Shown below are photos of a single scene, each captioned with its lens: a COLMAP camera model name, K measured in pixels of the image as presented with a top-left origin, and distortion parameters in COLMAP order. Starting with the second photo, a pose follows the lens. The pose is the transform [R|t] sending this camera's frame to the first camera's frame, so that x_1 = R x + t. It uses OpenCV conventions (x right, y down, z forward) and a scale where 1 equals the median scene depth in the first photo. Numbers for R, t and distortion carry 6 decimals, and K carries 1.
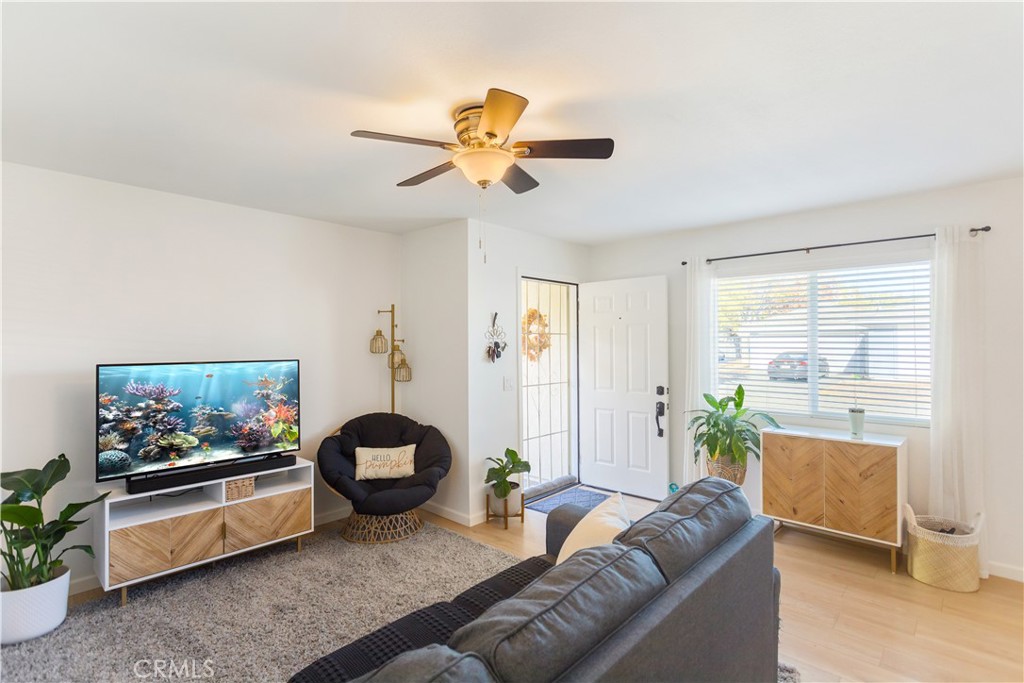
lens RADIAL K [[493.6, 0, 500.2], [0, 493.6, 339.5], [0, 0, 1]] dist [0.000722, 0.000470]
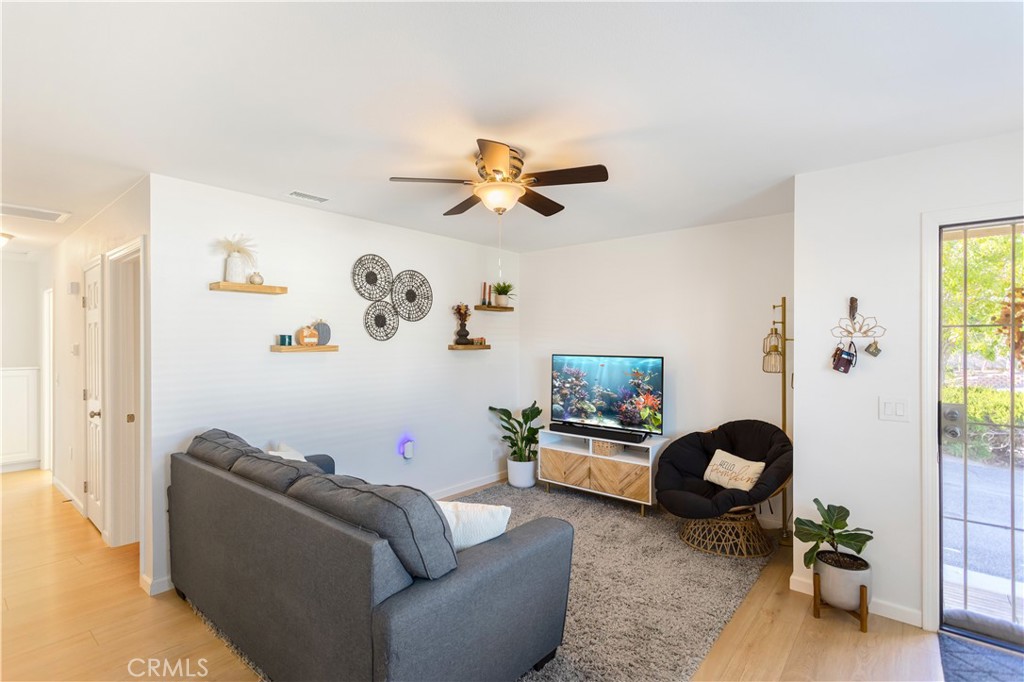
lens RADIAL K [[493.6, 0, 500.2], [0, 493.6, 339.0], [0, 0, 1]] dist [0.000722, 0.000470]
pose [[0.040256, -0.003164, -0.999184, 0.836823], [0.005254, 0.999982, -0.002955, 0.000375], [0.999176, -0.005131, 0.040272, 0.660704]]
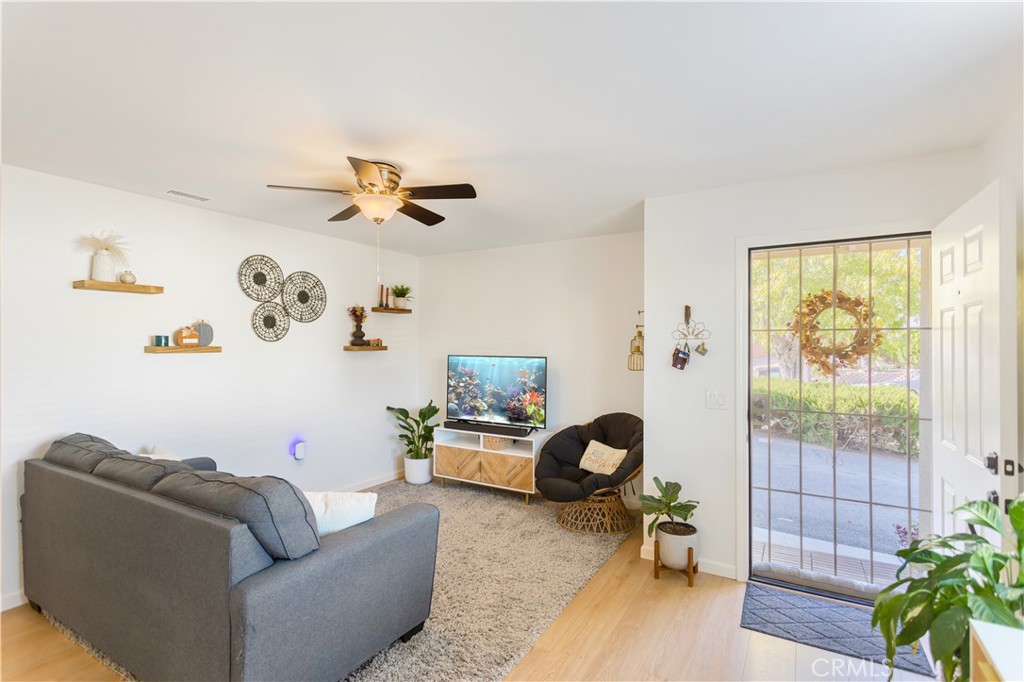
lens RADIAL K [[493.6, 0, 500.2], [0, 493.6, 339.0], [0, 0, 1]] dist [0.000722, 0.000470]
pose [[0.206713, -0.005903, -0.978384, 0.915036], [0.003592, 0.999980, -0.005274, 0.001019], [0.978395, -0.002424, 0.206730, 0.720491]]
